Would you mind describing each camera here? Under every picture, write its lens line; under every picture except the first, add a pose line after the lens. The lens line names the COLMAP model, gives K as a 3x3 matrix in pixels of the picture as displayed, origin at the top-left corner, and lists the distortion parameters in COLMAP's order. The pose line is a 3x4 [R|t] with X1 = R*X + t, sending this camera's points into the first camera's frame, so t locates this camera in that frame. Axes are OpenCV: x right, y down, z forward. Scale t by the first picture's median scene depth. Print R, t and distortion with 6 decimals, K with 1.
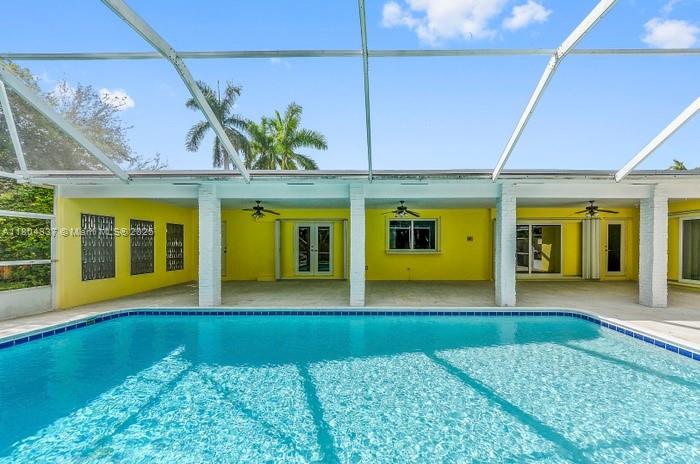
lens RADIAL K [[256.2, 0, 348.9], [0, 256.2, 238.1], [0, 0, 1]] dist [0.006500, 0.000018]
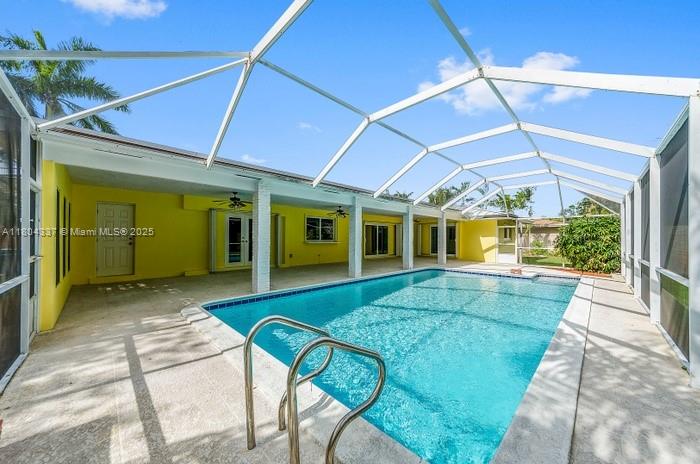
lens RADIAL K [[247.8, 0, 350.0], [0, 247.8, 232.0], [0, 0, 1]] dist [-0.038994, 0.000002]
pose [[0.699821, 0.022907, 0.713951, -0.559213], [-0.030053, 0.999545, -0.002613, 0.000459], [-0.713685, -0.019628, 0.700191, 0.003322]]
